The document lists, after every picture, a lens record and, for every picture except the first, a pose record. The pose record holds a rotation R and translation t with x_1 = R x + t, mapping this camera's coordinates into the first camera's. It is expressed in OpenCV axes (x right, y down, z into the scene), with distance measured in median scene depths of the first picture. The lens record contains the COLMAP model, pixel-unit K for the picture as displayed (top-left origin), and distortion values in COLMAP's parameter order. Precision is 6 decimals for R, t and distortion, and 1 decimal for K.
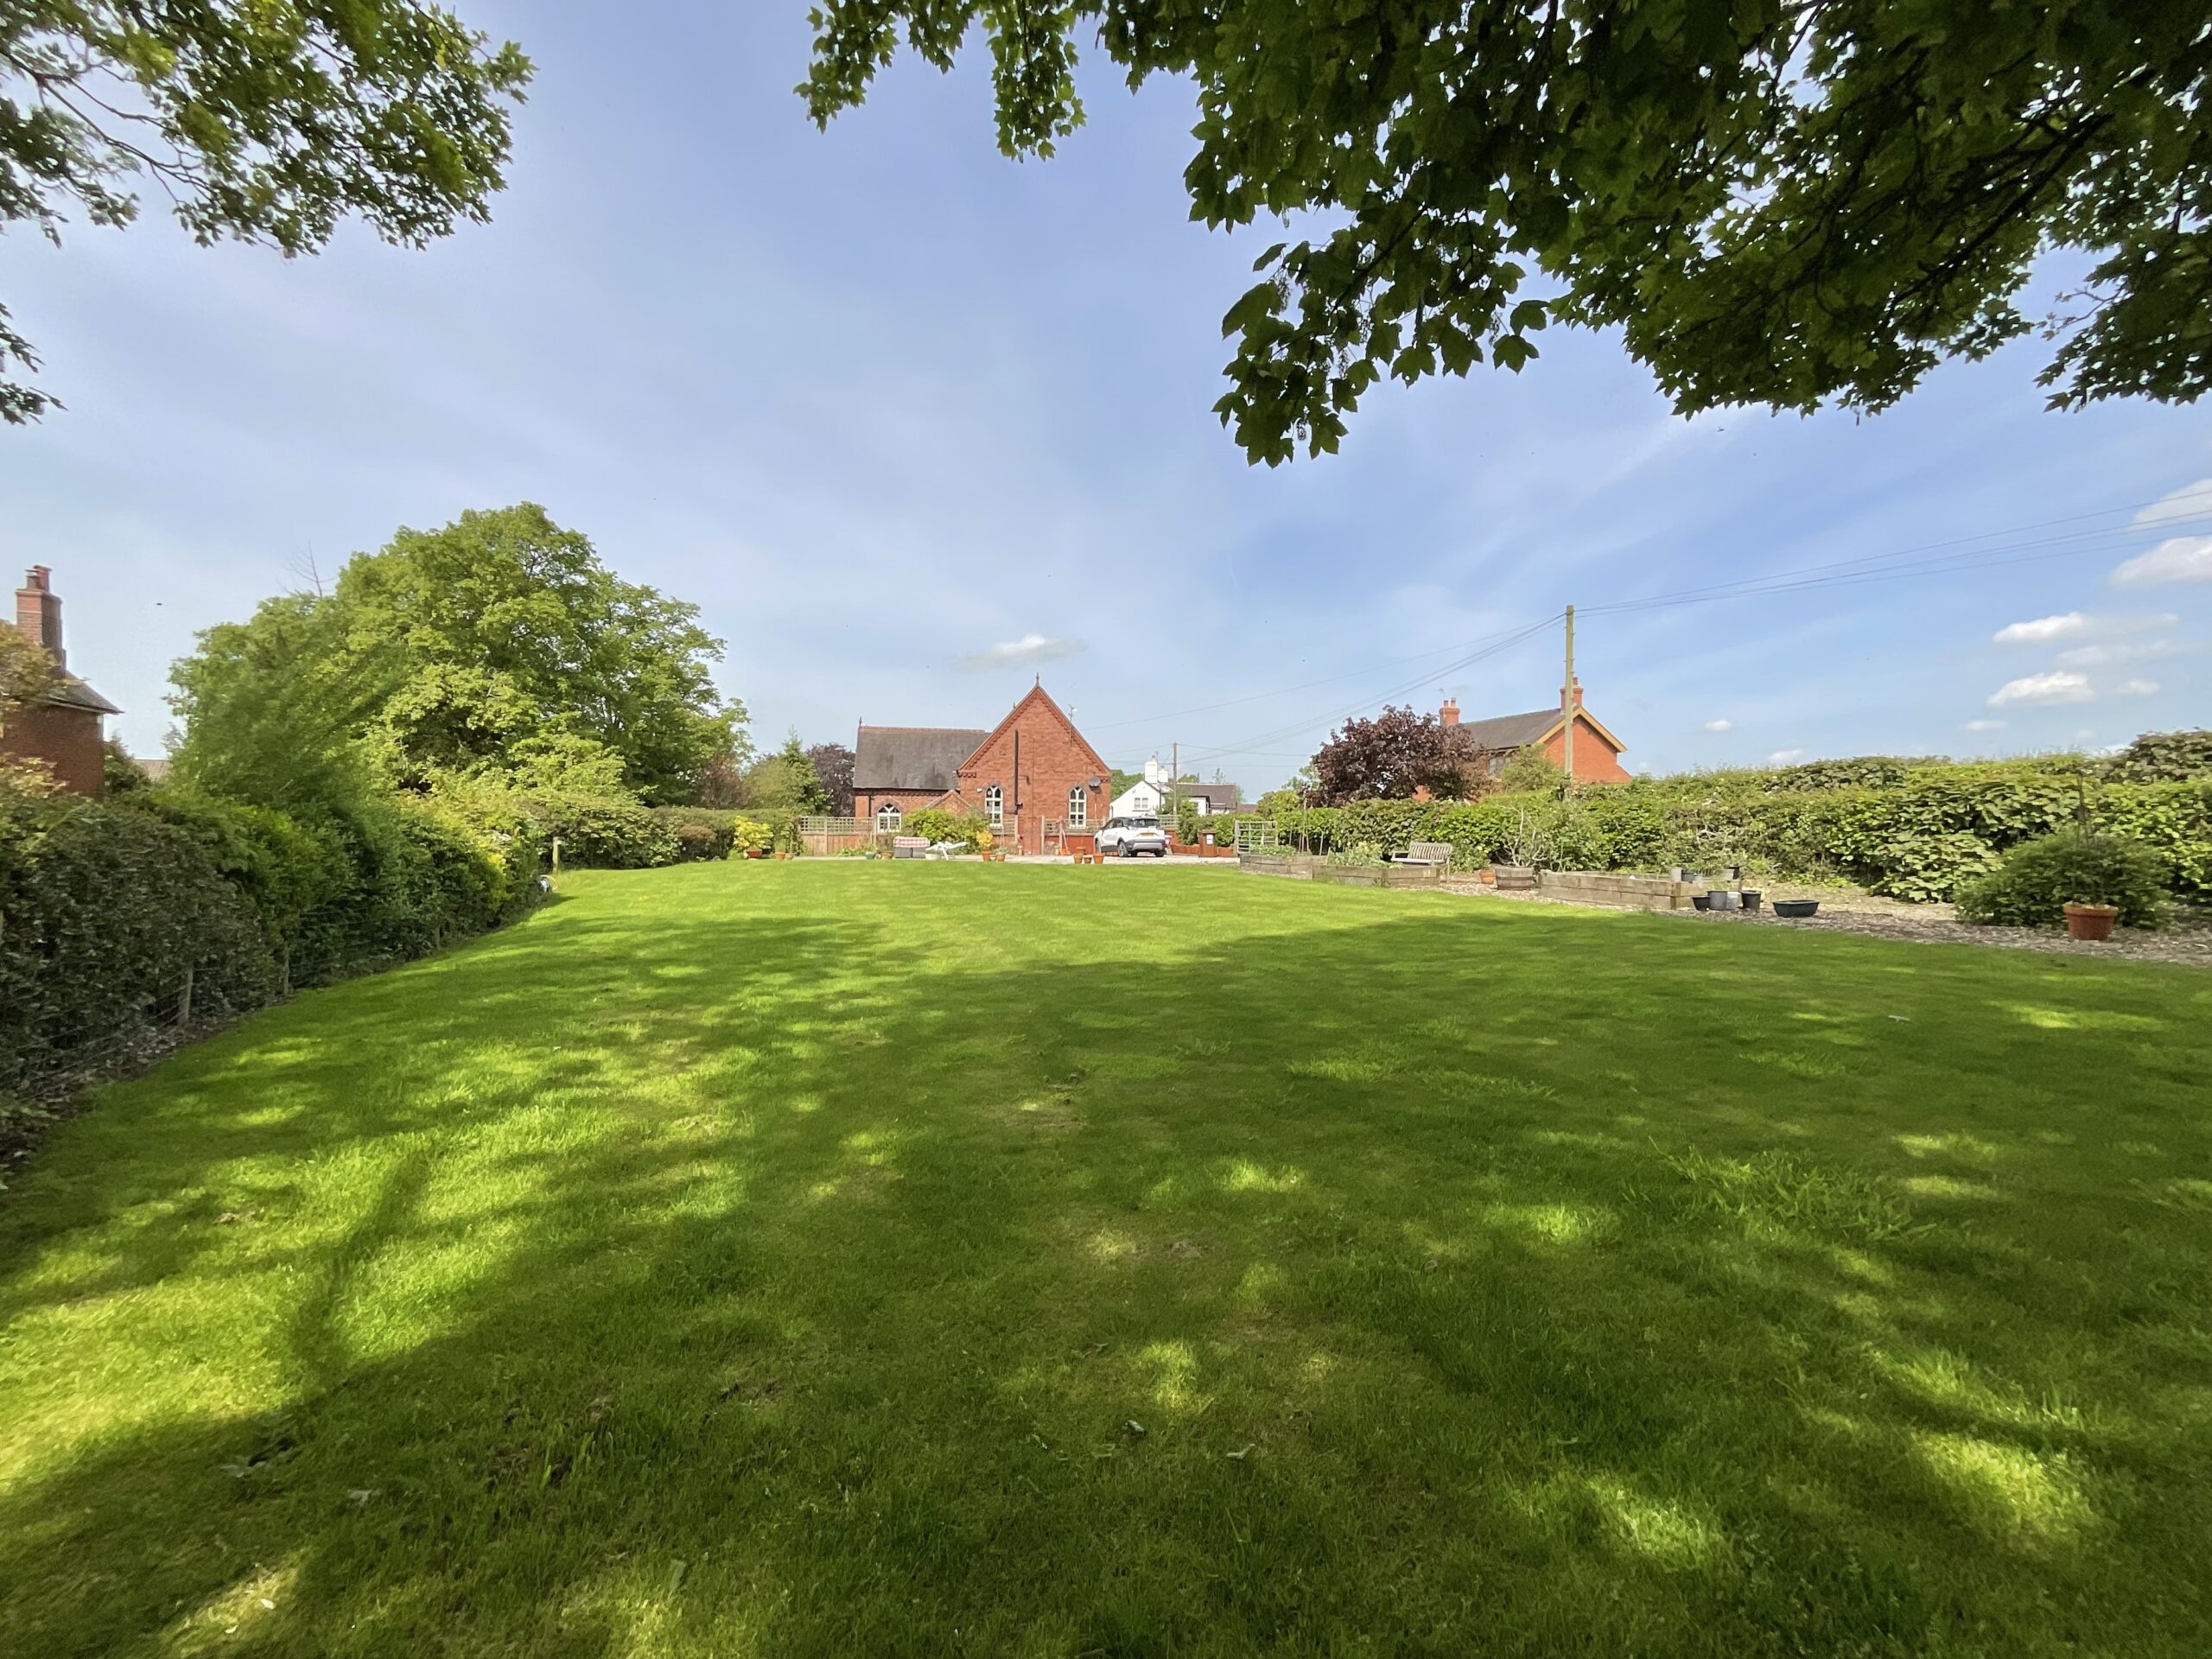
lens RADIAL K [[897.4, 0, 1101.4], [0, 897.4, 829.8], [0, 0, 1]] dist [-0.000235, -0.000152]
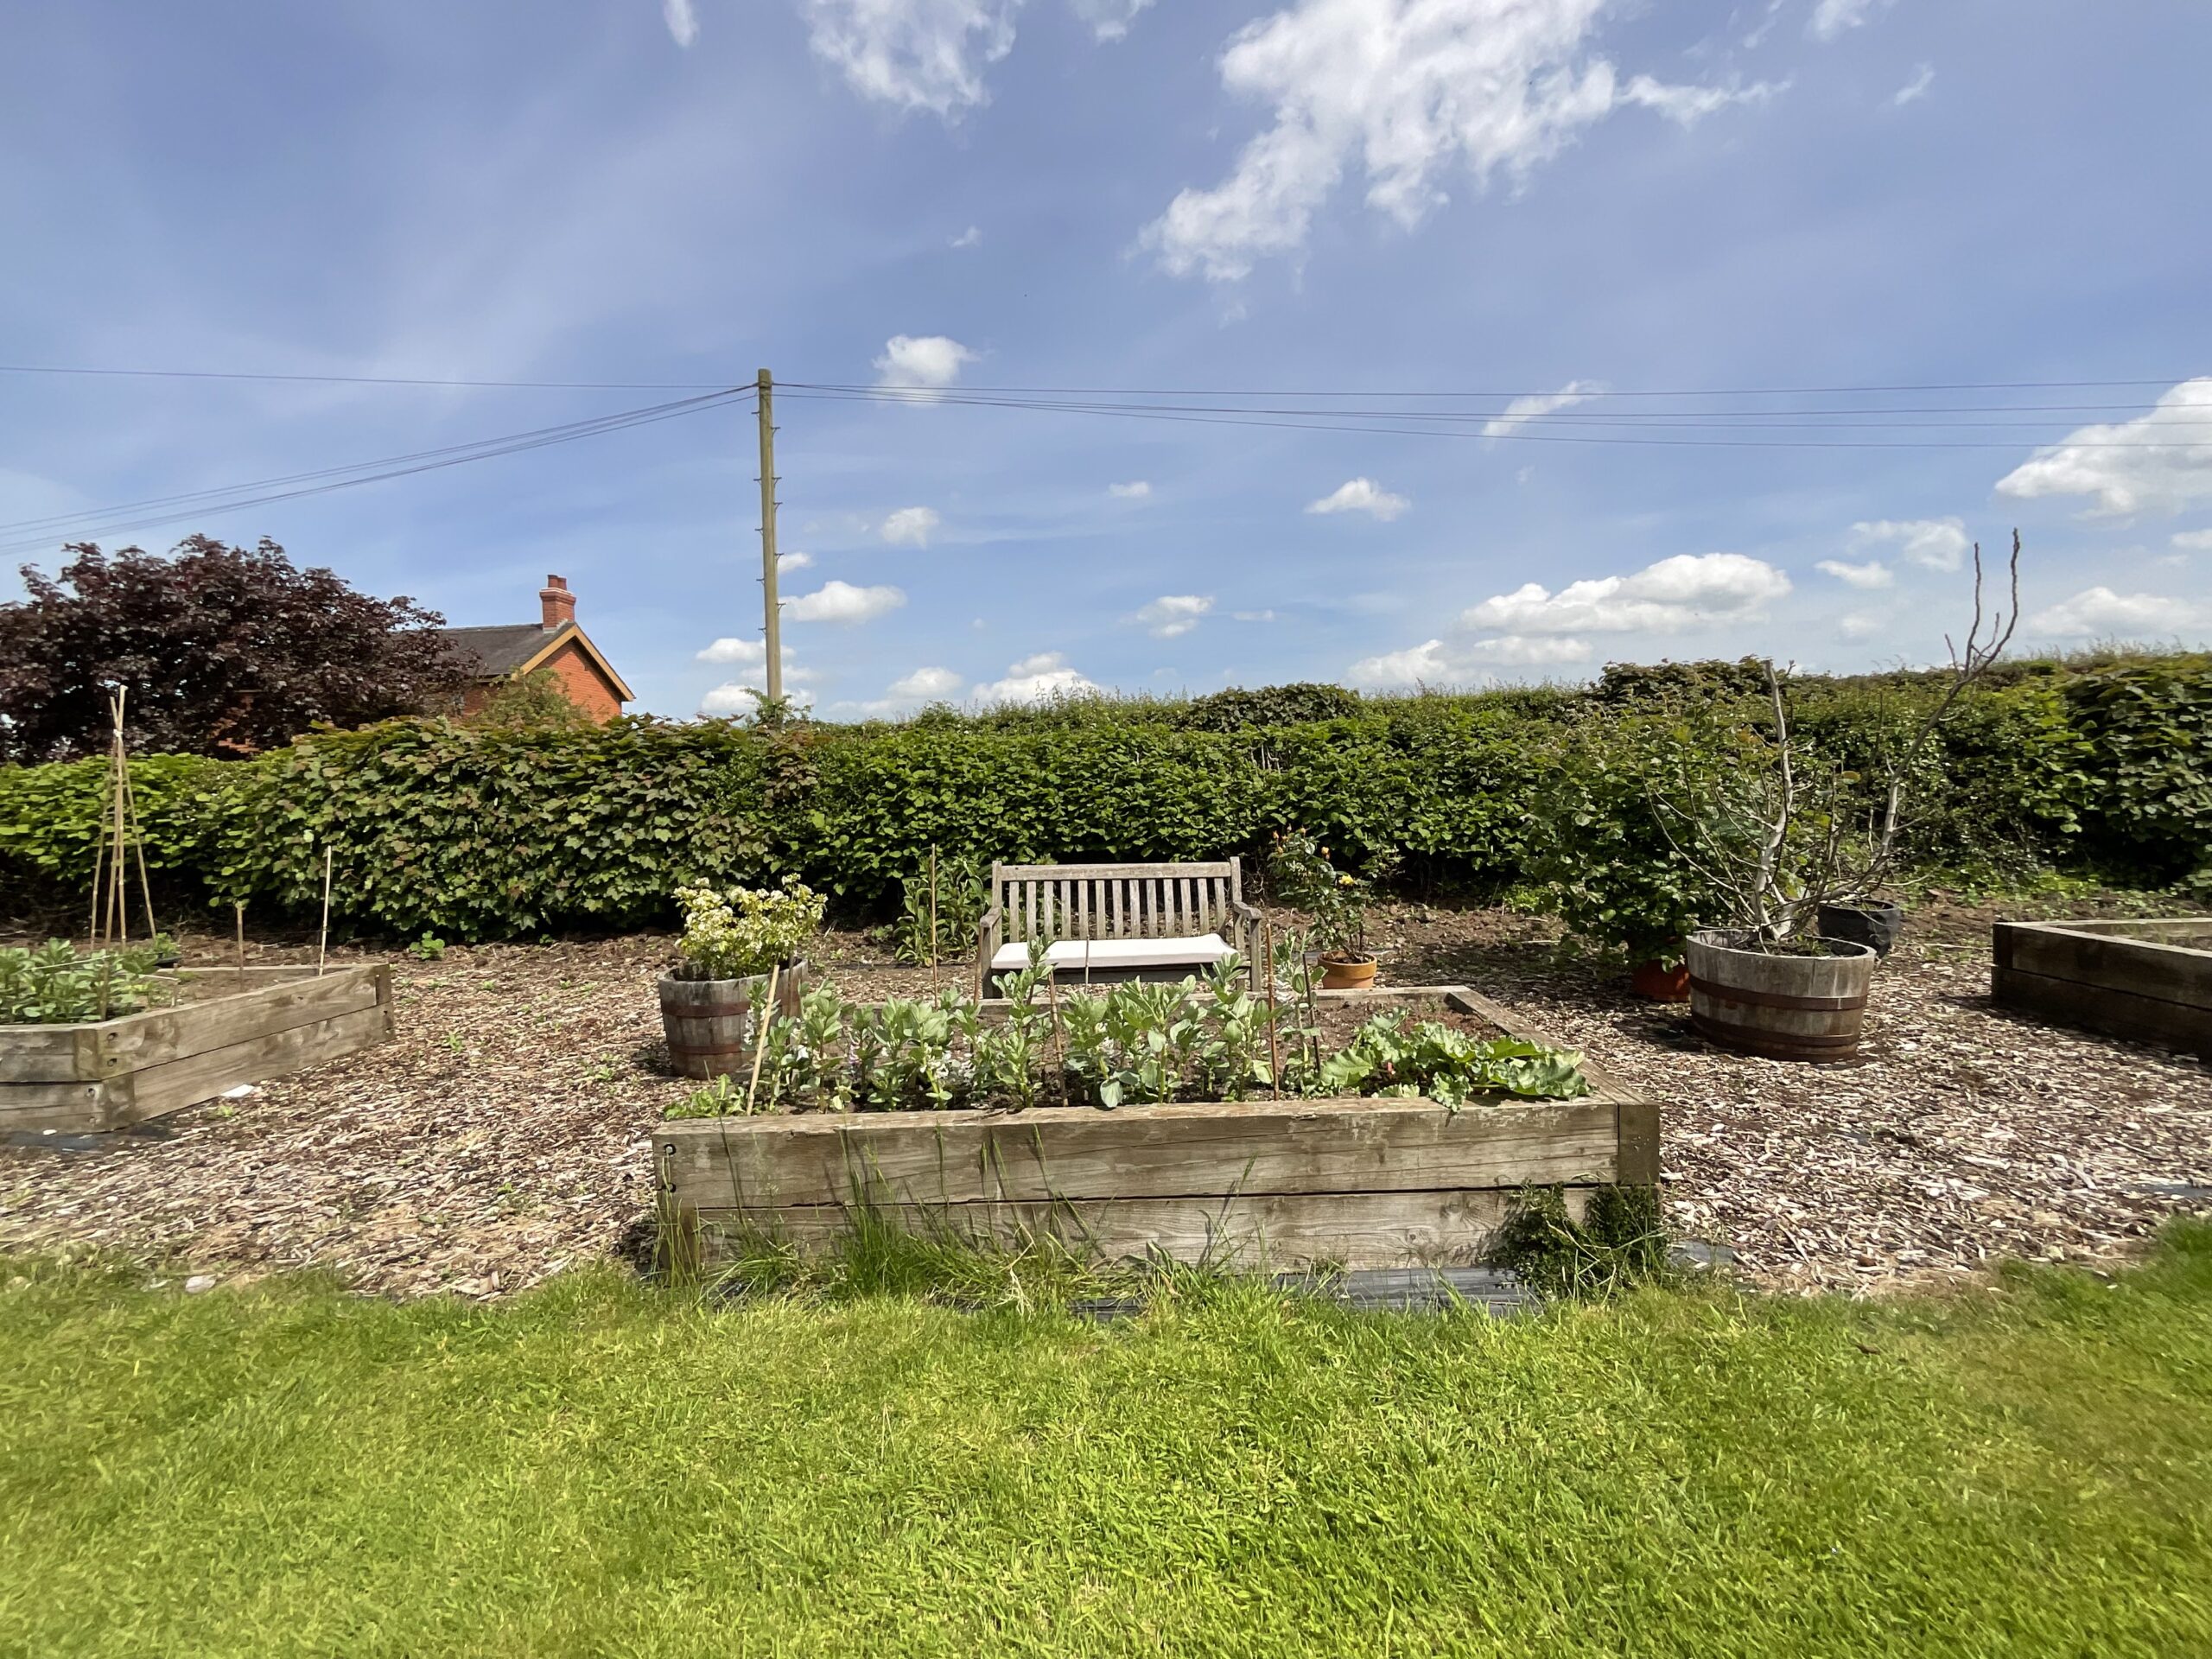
lens RADIAL K [[897.4, 0, 1096.2], [0, 897.4, 831.2], [0, 0, 1]] dist [-0.000235, -0.000152]
pose [[0.395015, -0.022195, 0.918407, 0.070026], [0.008786, 0.999754, 0.020382, 0.005966], [-0.918633, 0.000018, 0.395112, 0.385706]]
